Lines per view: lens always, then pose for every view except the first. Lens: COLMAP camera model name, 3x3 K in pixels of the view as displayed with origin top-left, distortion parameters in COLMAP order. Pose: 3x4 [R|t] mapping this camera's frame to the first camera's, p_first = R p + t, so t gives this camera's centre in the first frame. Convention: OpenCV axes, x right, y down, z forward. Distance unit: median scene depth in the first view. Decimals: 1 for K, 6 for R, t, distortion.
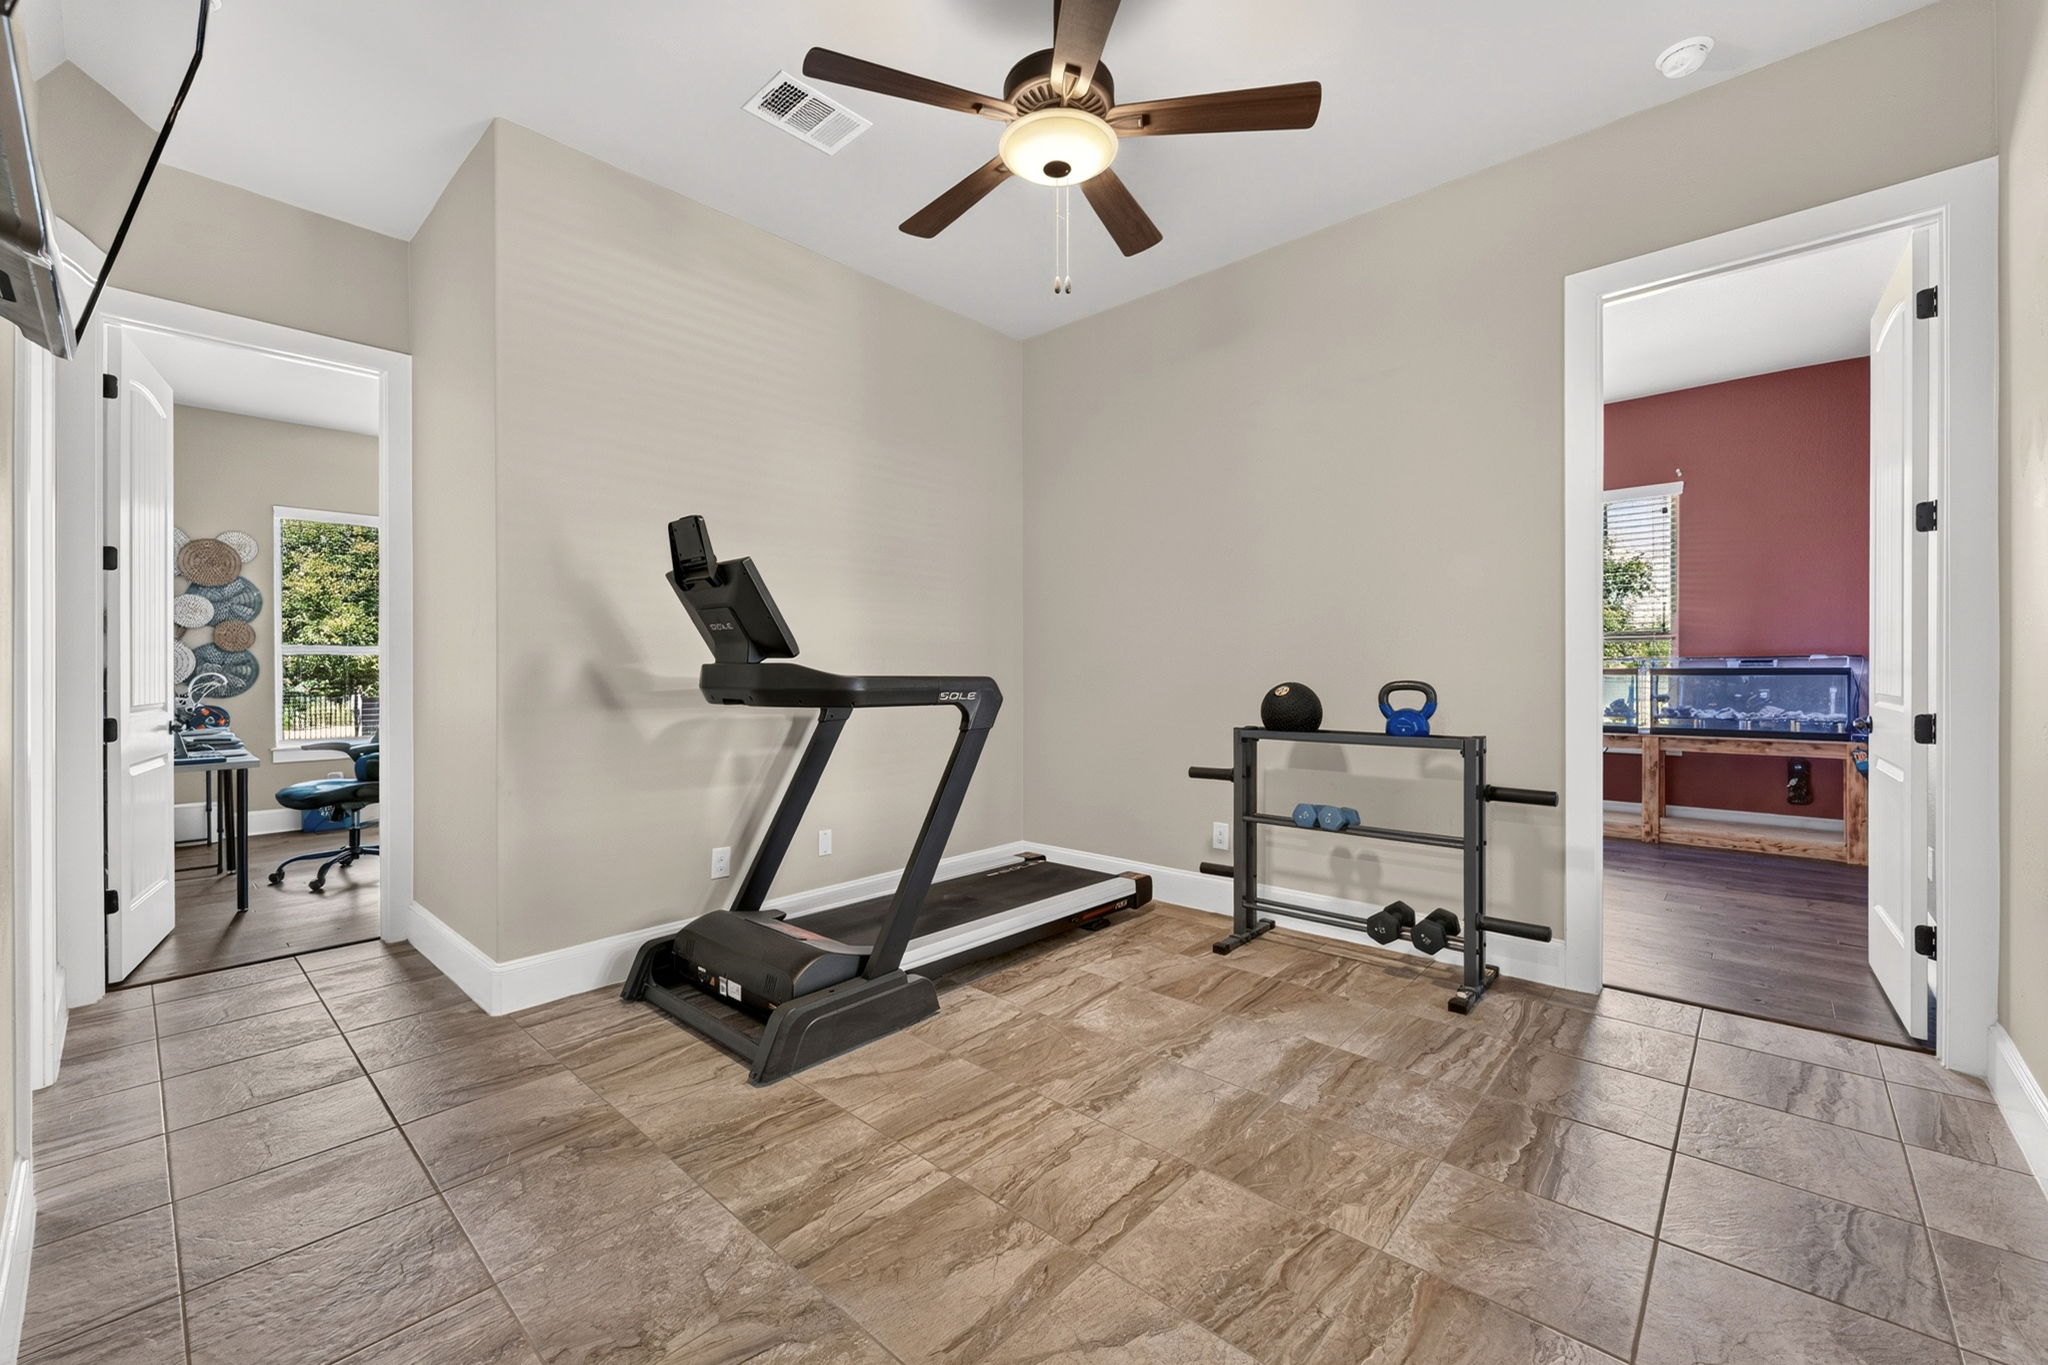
lens RADIAL K [[830.1, 0, 1017.0], [0, 830.1, 679.0], [0, 0, 1]] dist [-0.000749, -0.000750]
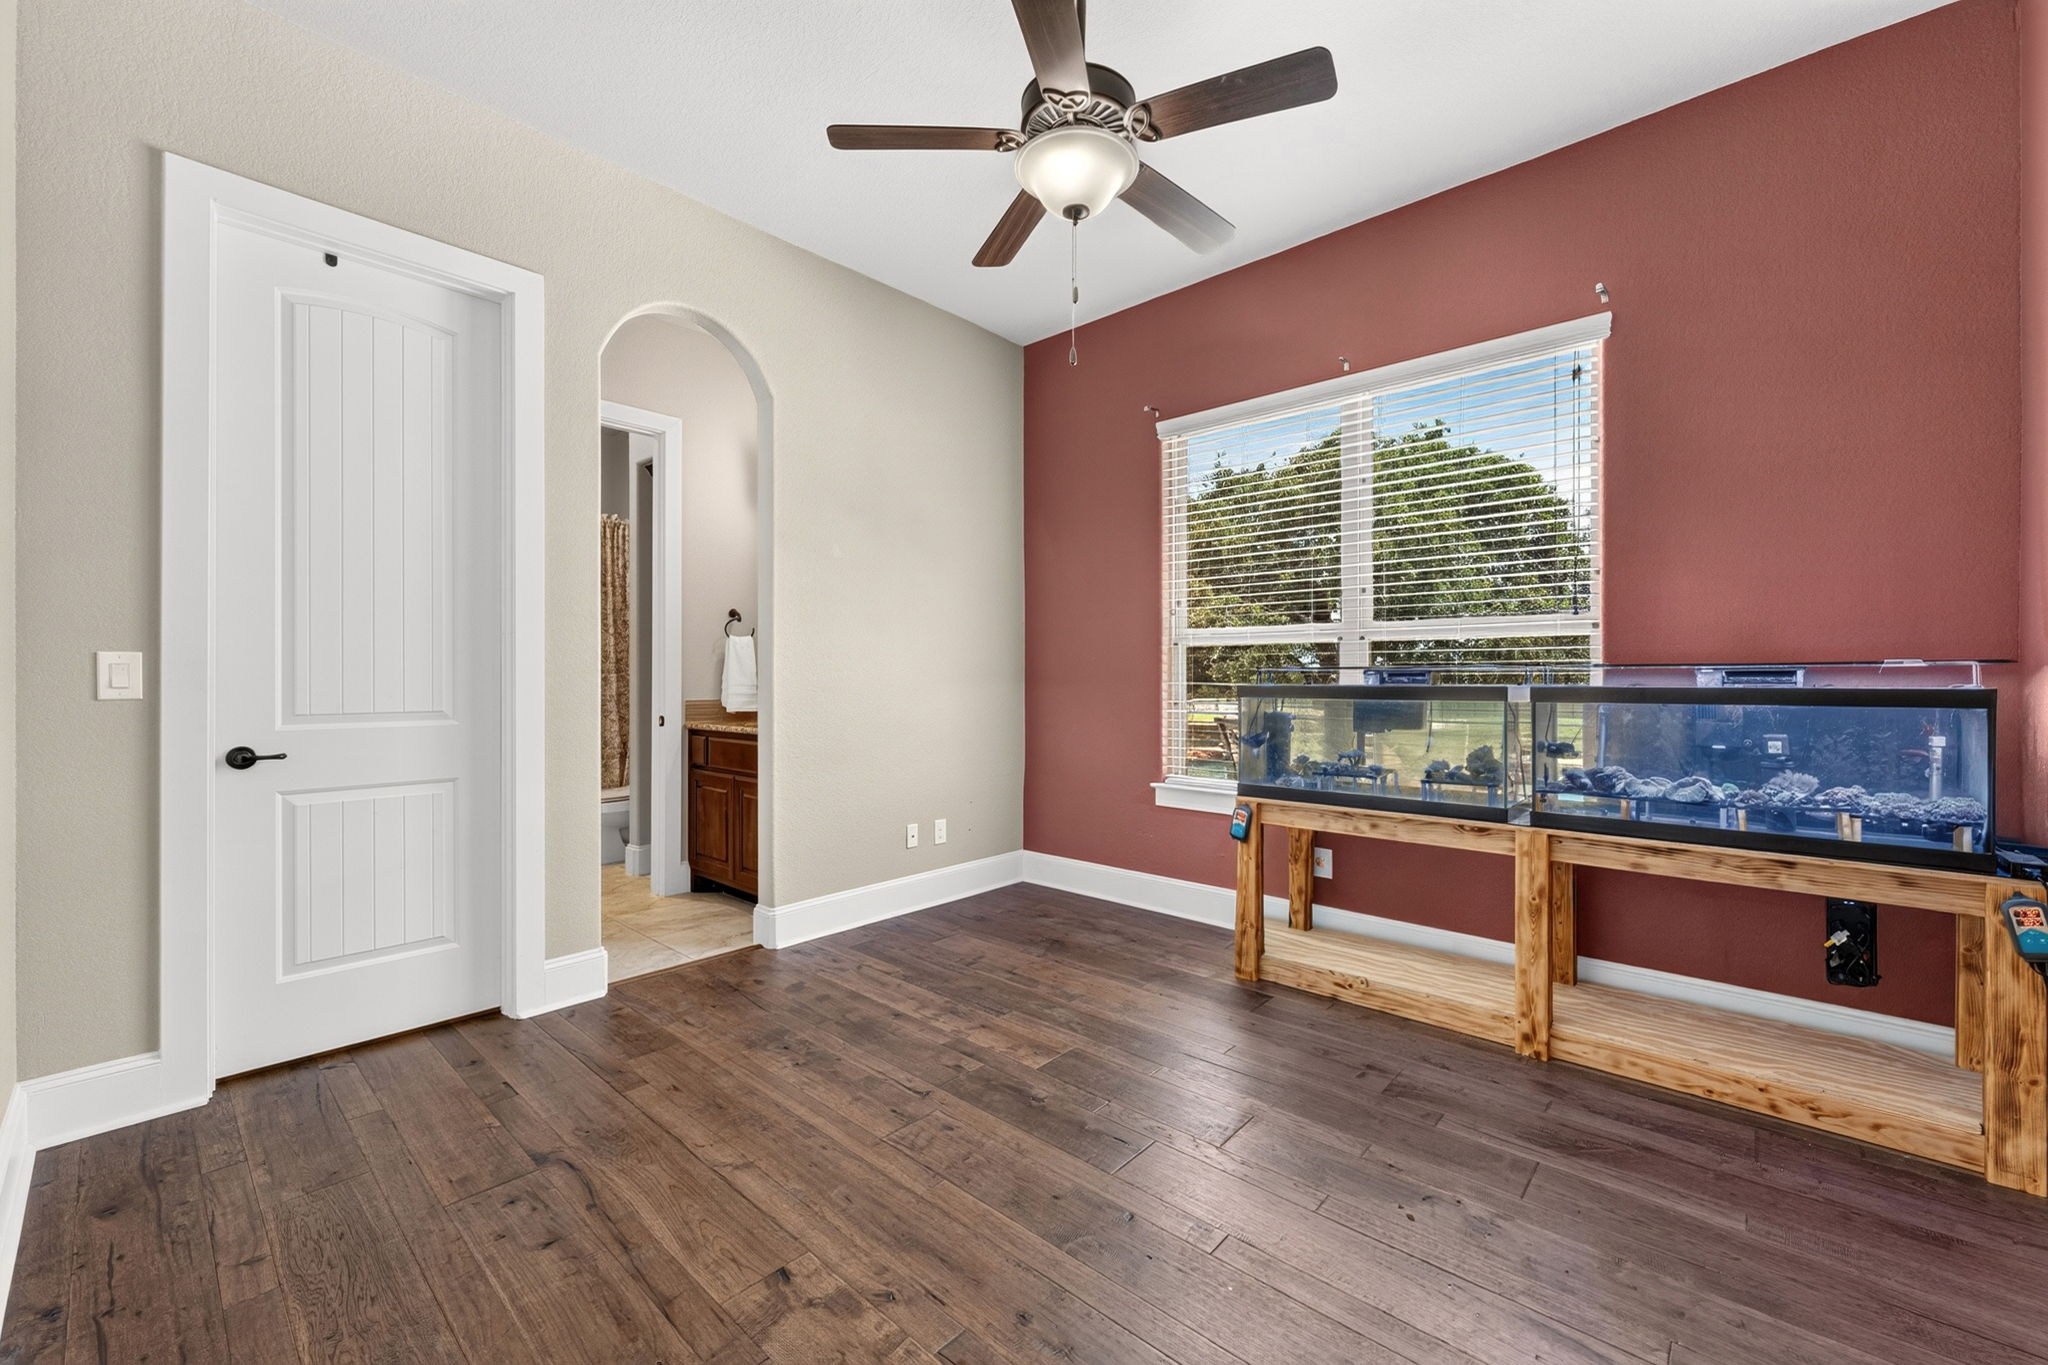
lens RADIAL K [[830.1, 0, 1015.5], [0, 830.1, 681.2], [0, 0, 1]] dist [-0.000749, -0.000750]
pose [[0.999825, 0.016453, -0.008917, 0.472890], [-0.016638, 0.999640, -0.021045, -0.000695], [0.008568, 0.021190, 0.999739, 0.524842]]
